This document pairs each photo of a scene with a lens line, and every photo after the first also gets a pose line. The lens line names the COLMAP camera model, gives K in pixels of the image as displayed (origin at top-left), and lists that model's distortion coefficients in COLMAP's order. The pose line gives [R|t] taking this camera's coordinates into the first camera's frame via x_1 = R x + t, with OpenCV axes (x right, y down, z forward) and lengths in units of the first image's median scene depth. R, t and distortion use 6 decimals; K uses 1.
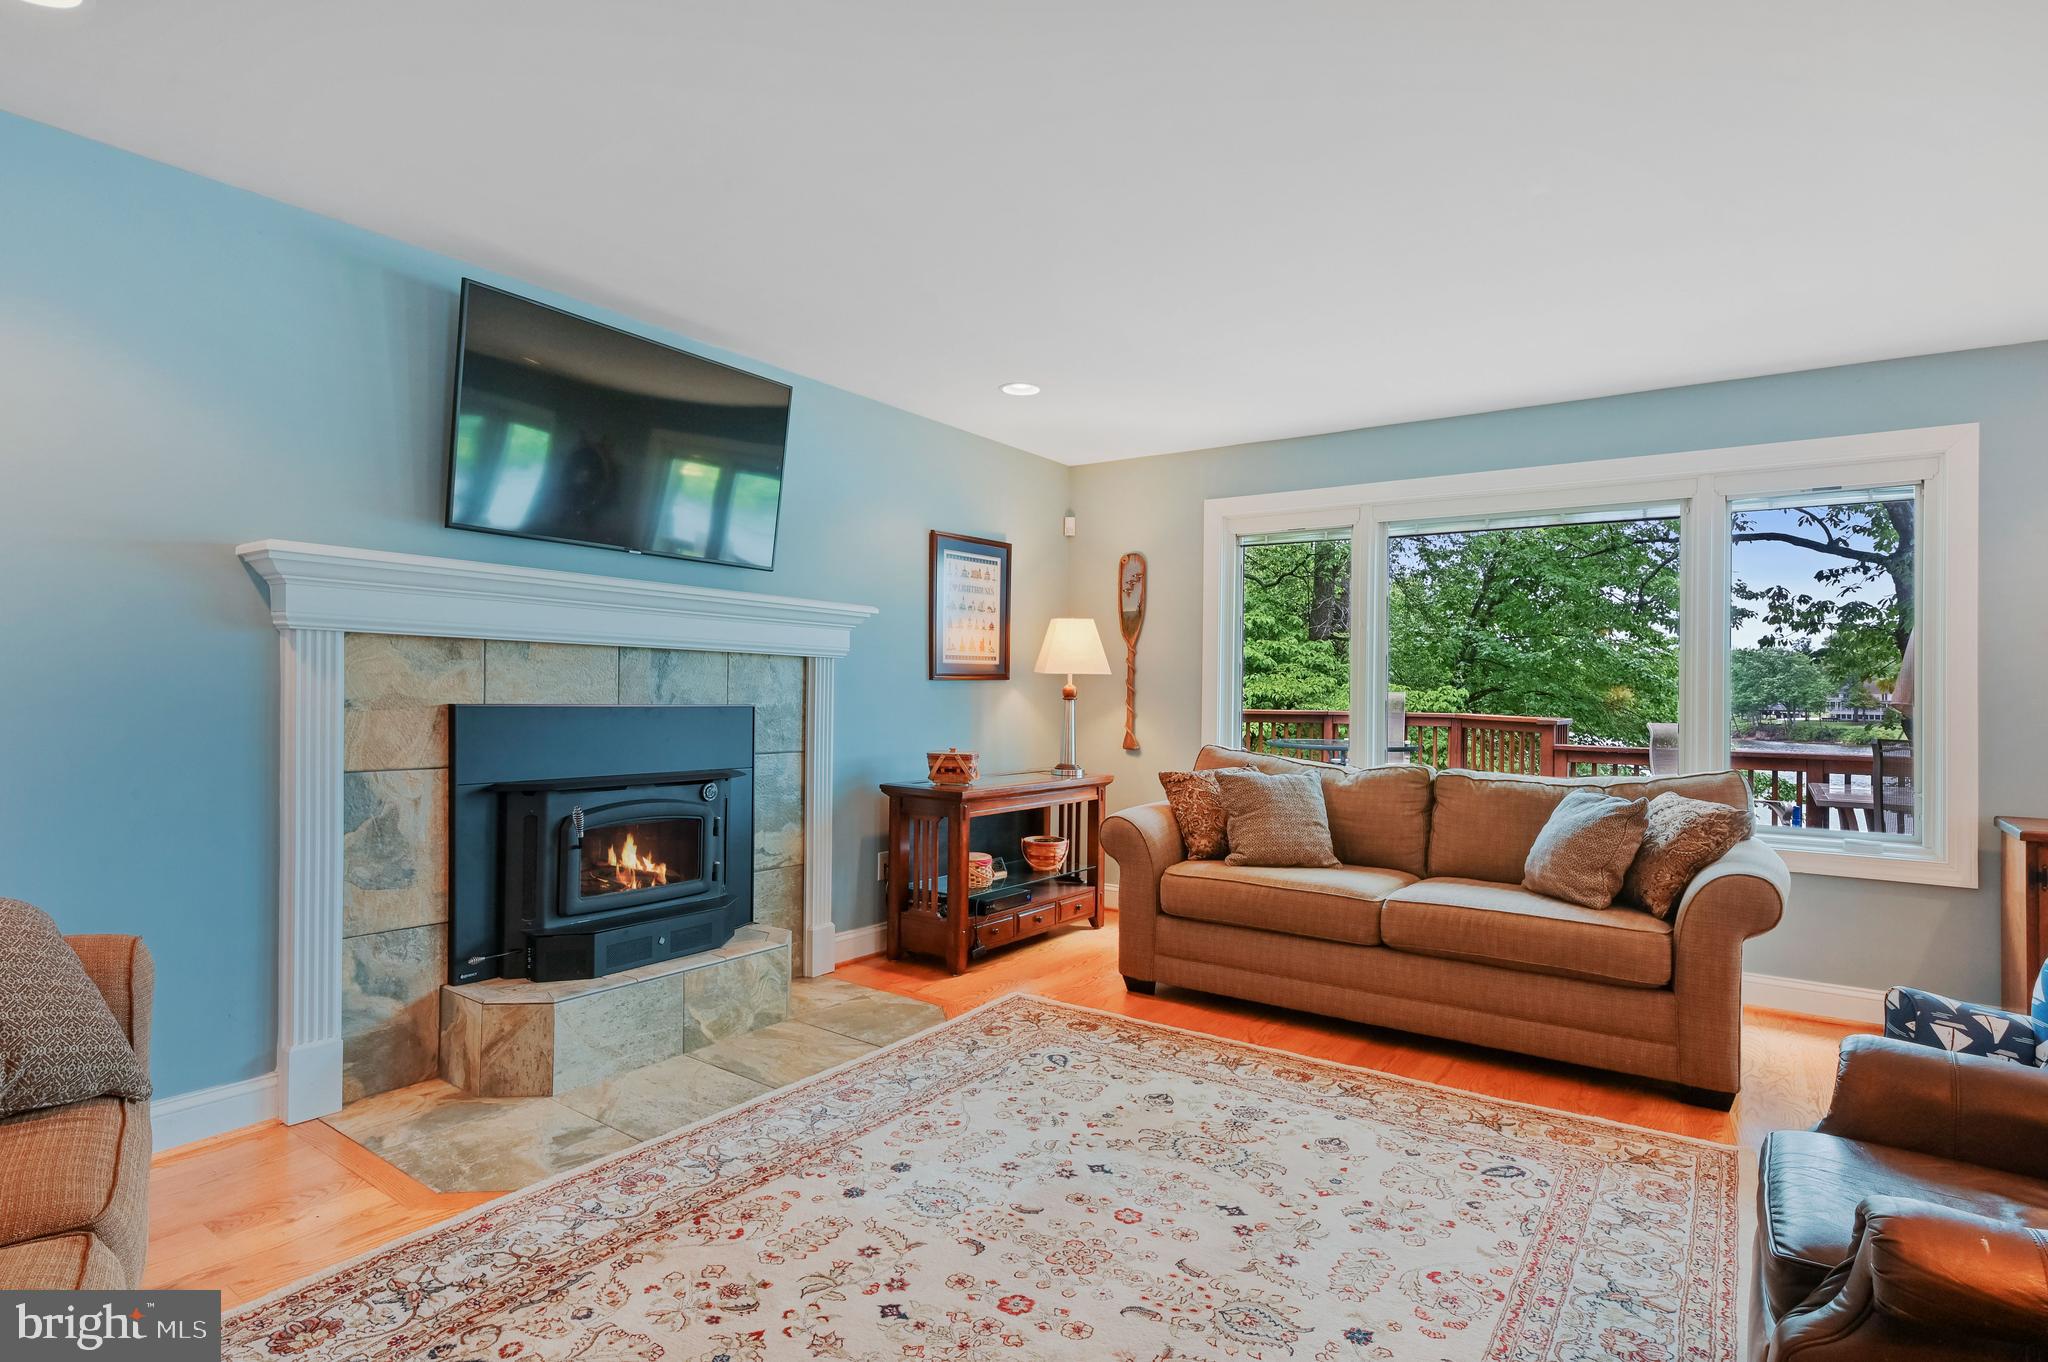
lens RADIAL K [[1039.9, 0, 1019.7], [0, 1039.9, 682.8], [0, 0, 1]] dist [-0.001119, 0.002787]
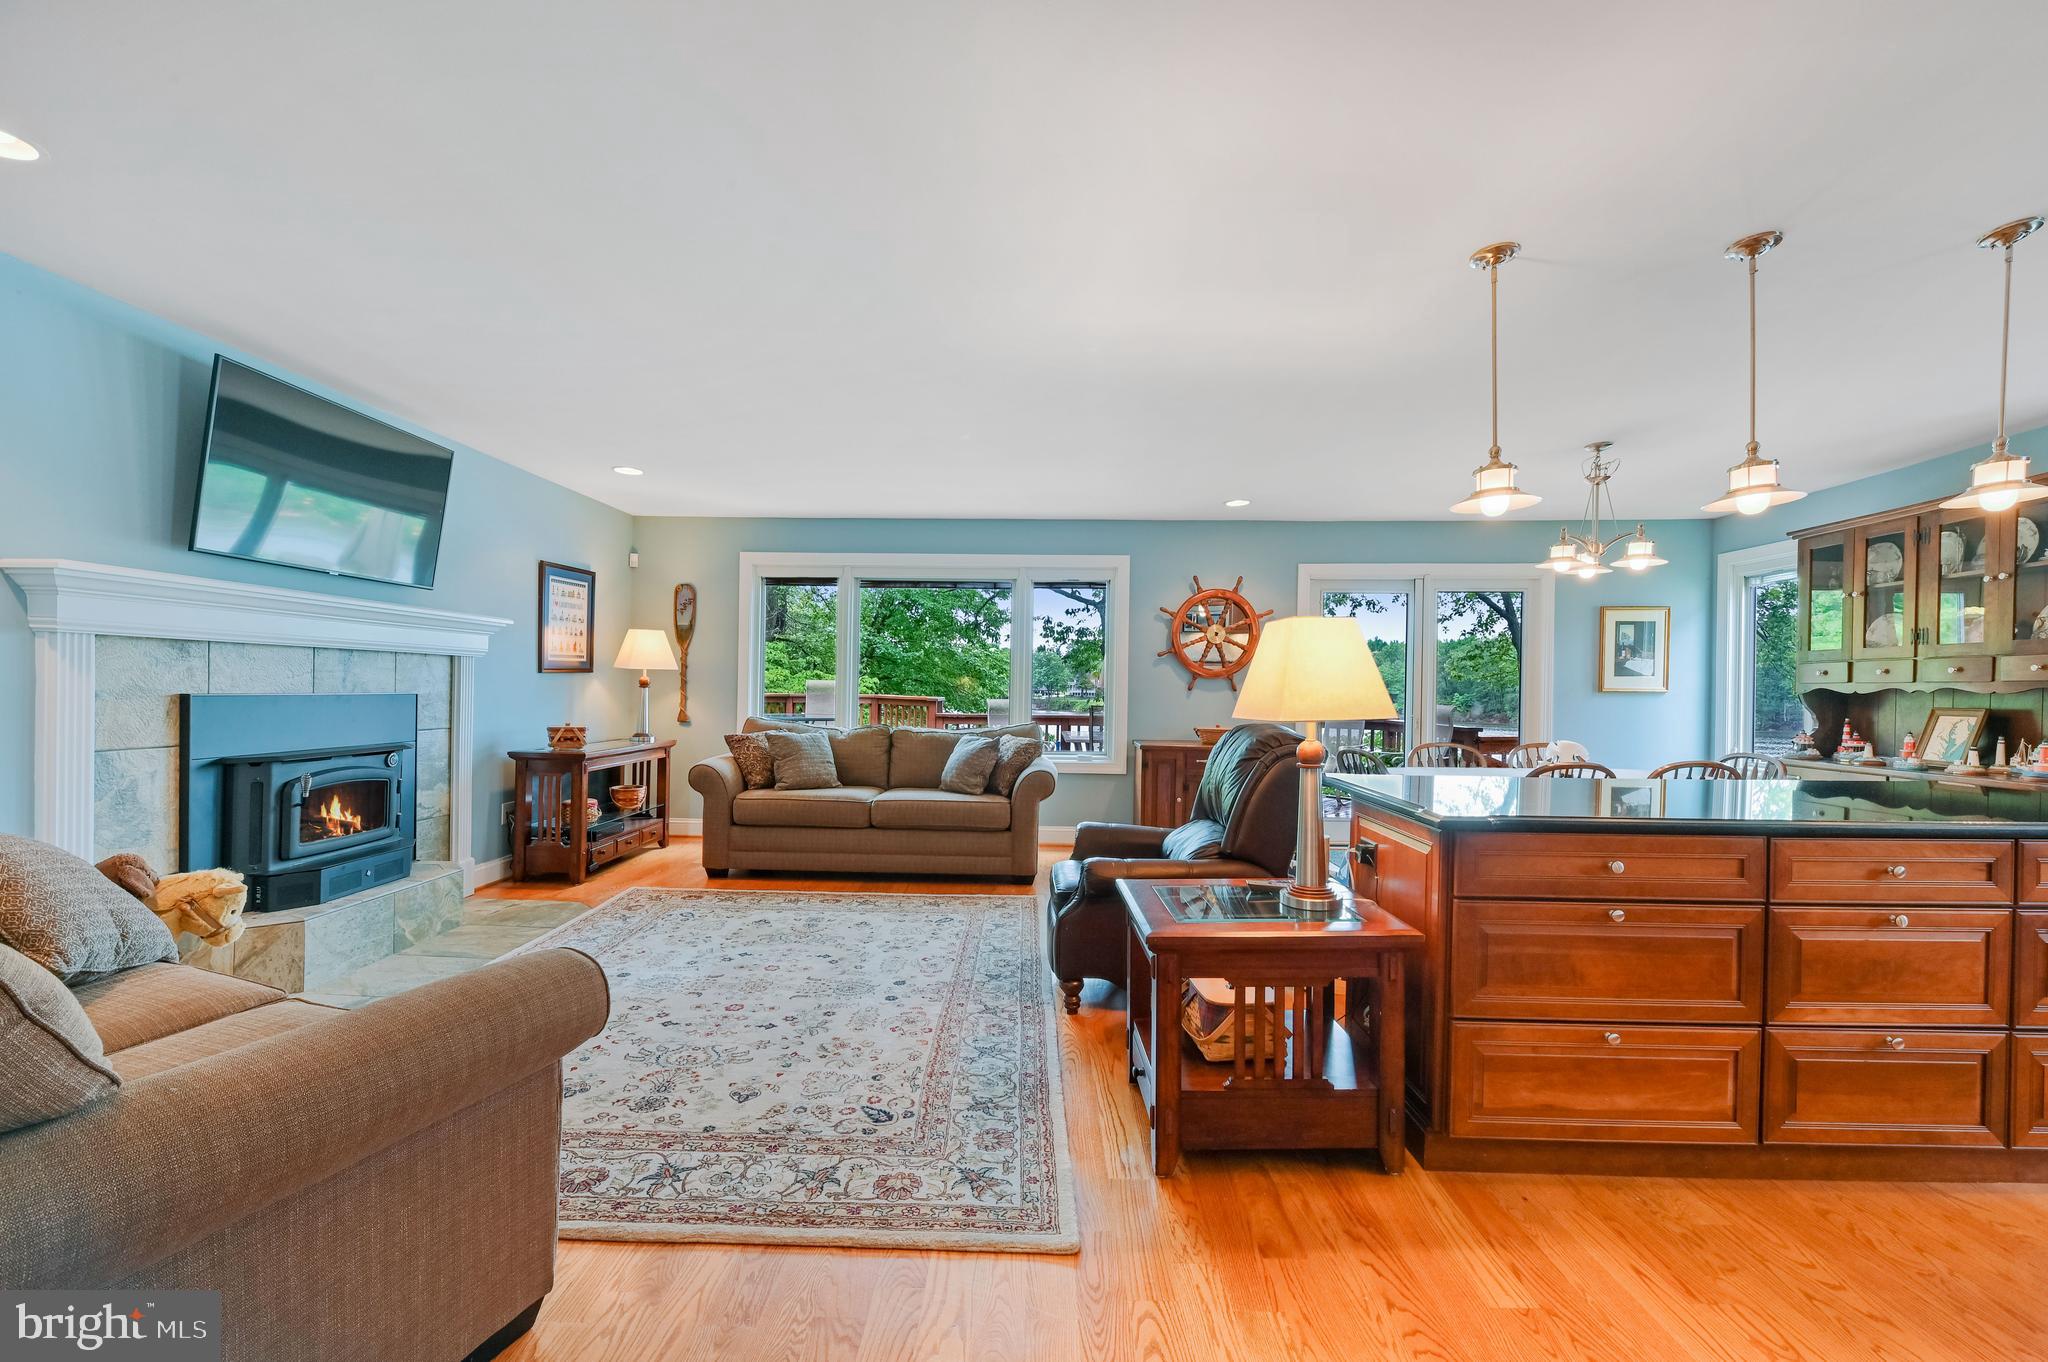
lens RADIAL K [[830.5, 0, 1013.0], [0, 830.5, 678.0], [0, 0, 1]] dist [-0.003794, -0.001128]
pose [[0.829546, 0.003172, 0.558429, -0.240796], [-0.008206, 0.999945, 0.006509, -0.010893], [-0.558378, -0.009982, 0.829527, -0.302395]]
